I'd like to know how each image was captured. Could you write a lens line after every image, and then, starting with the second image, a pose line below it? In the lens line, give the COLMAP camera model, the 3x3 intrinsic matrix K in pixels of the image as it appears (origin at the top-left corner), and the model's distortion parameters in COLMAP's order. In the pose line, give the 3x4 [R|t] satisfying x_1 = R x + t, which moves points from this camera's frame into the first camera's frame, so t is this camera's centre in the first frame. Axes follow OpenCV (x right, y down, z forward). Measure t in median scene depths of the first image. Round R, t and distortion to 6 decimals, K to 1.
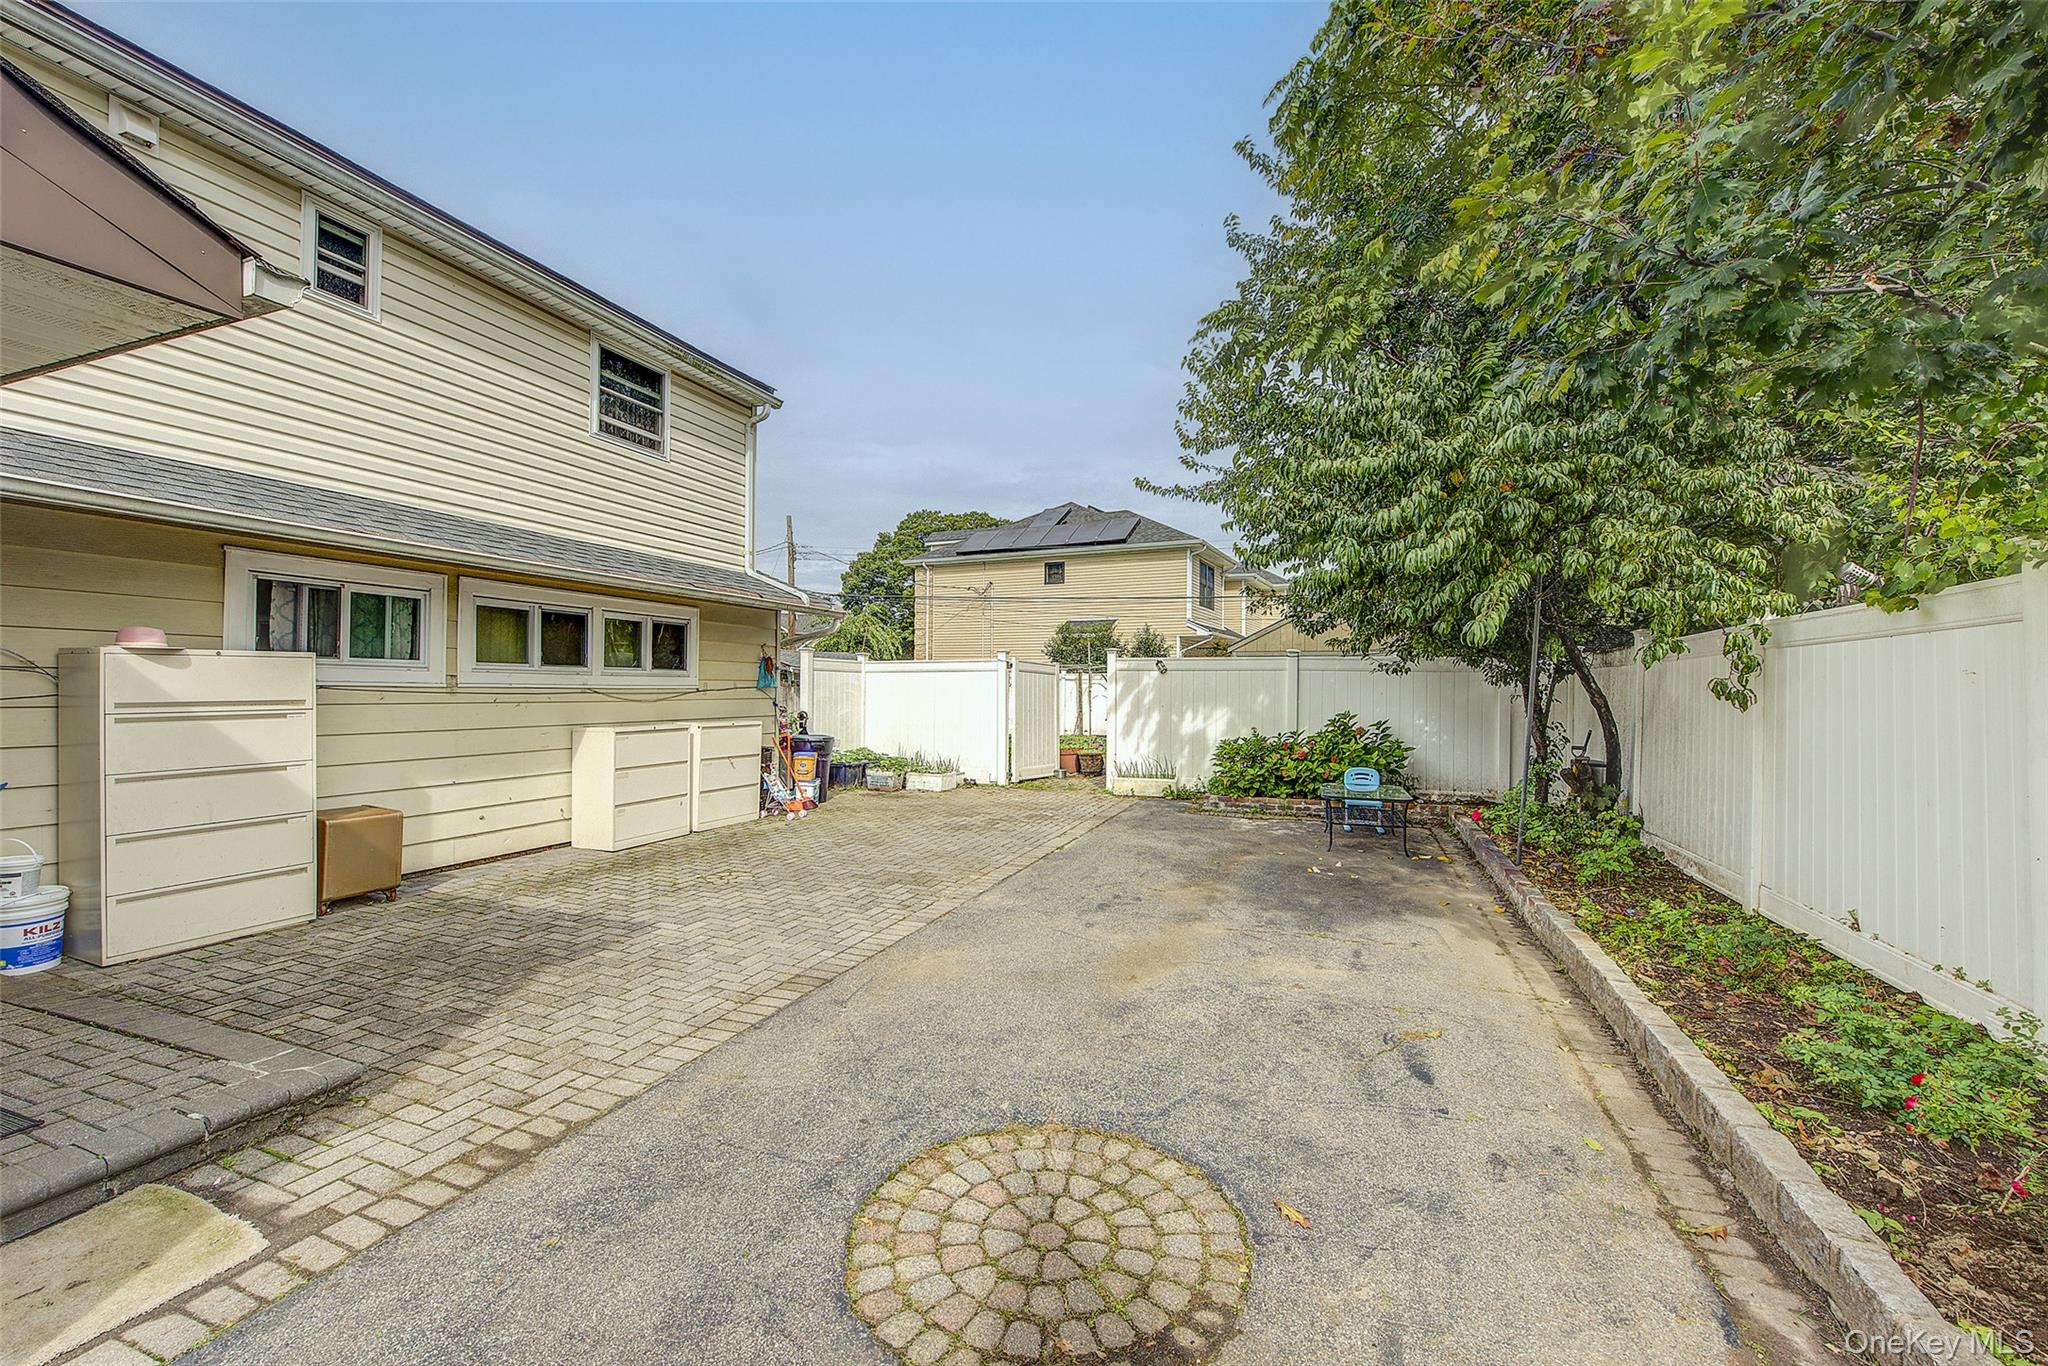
lens RADIAL K [[818.3, 0, 1024.0], [0, 818.3, 683.0], [0, 0, 1]] dist [-0.001392, -0.000089]
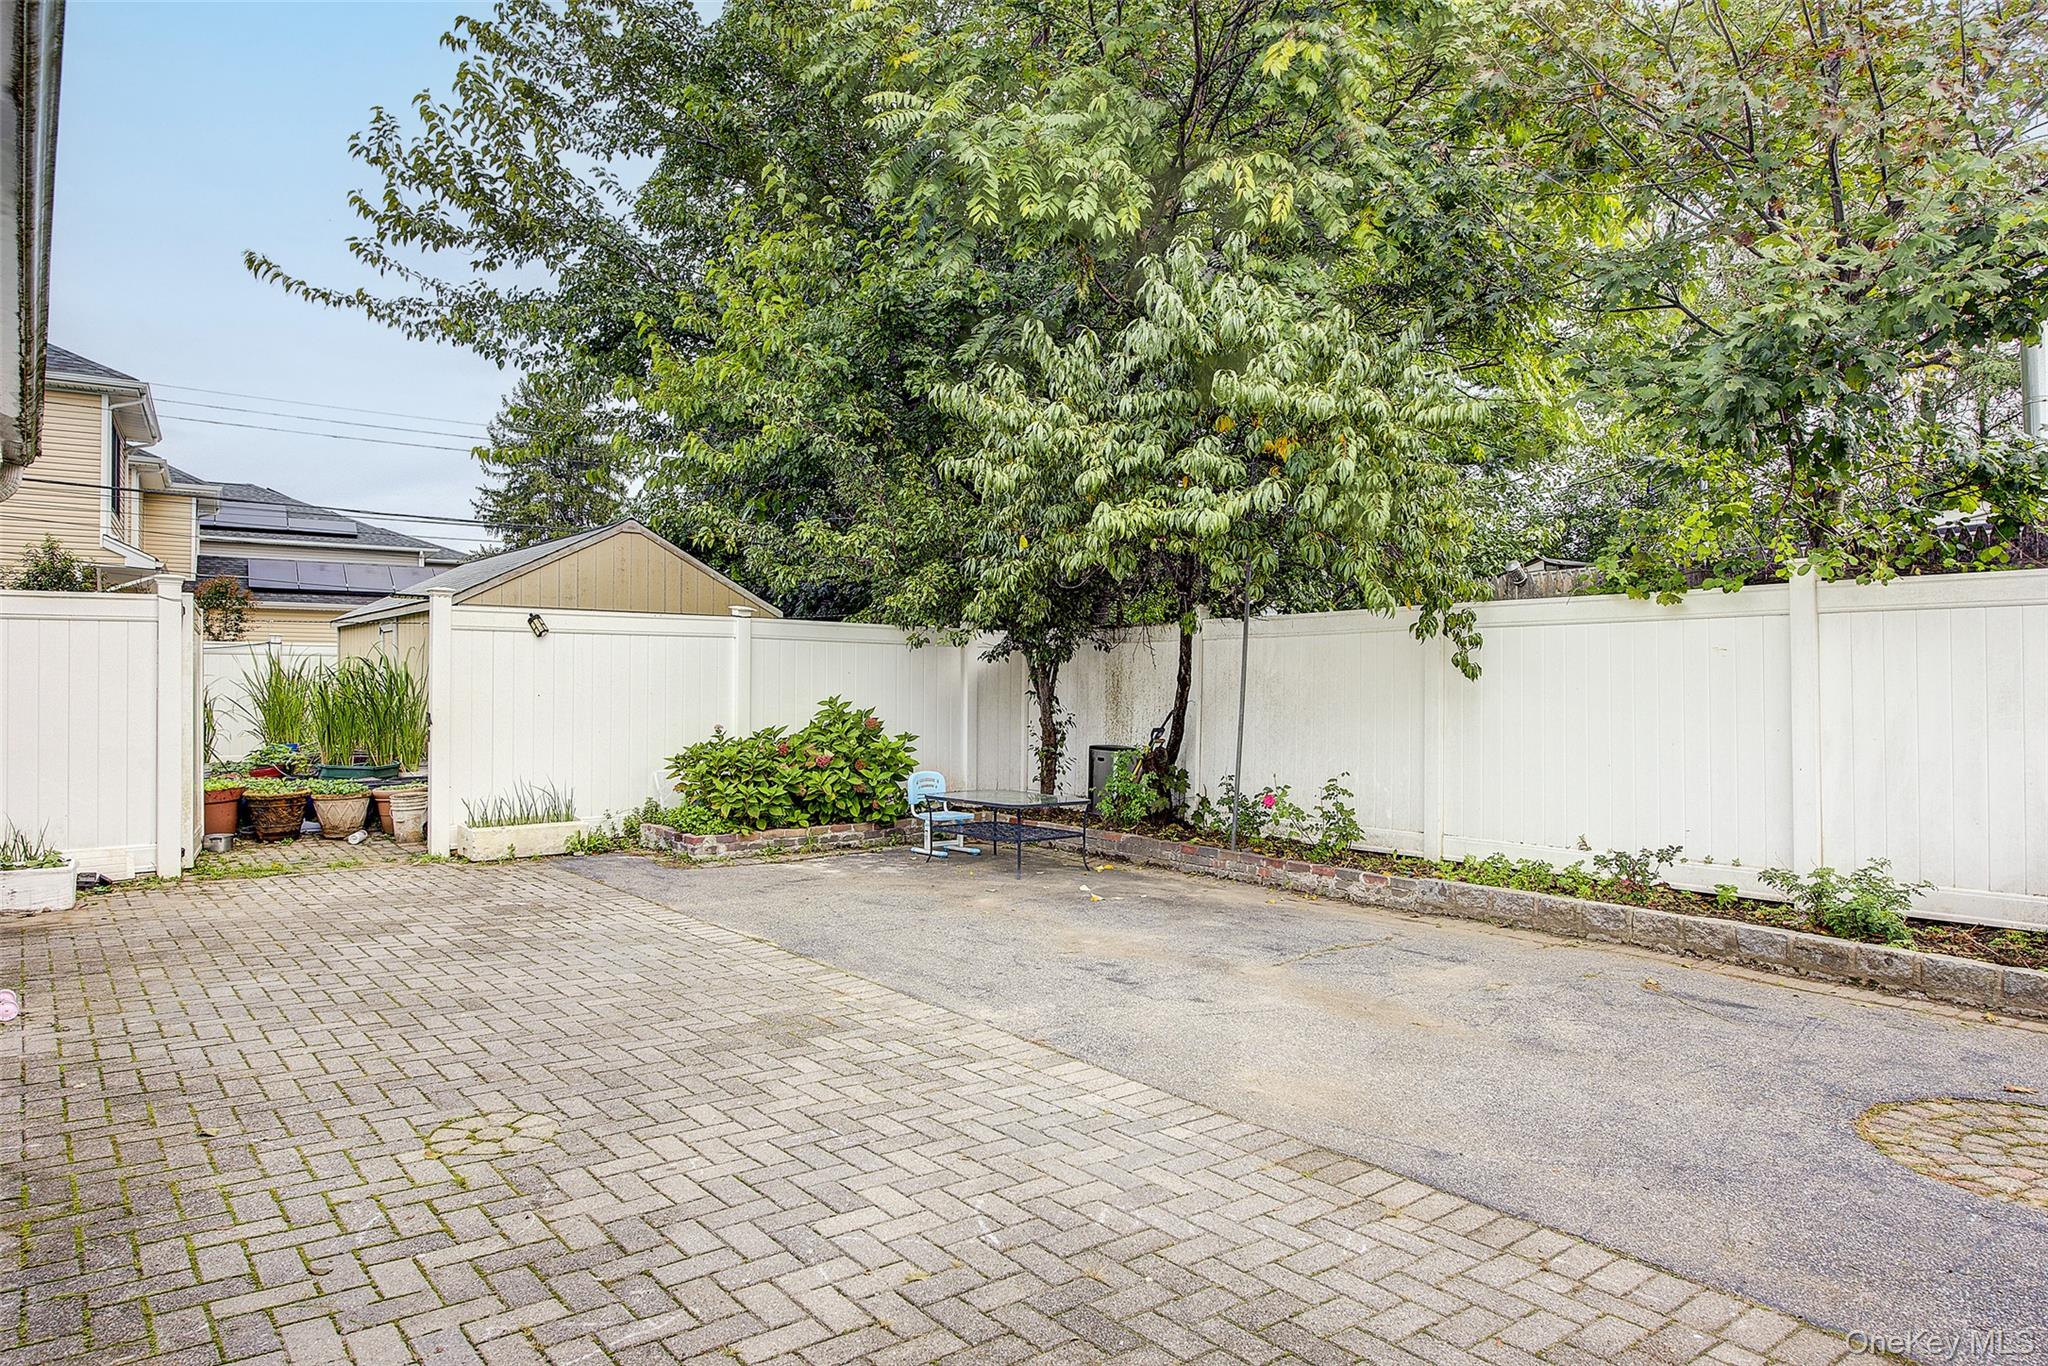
lens RADIAL K [[1261.5, 0, 1024.0], [0, 1261.5, 683.0], [0, 0, 1]] dist [-0.000730, -0.000647]
pose [[0.514411, -0.002924, 0.857539, -0.879308], [-0.006796, 0.999949, 0.007487, 0.024917], [-0.857517, -0.009679, 0.514365, 0.579213]]
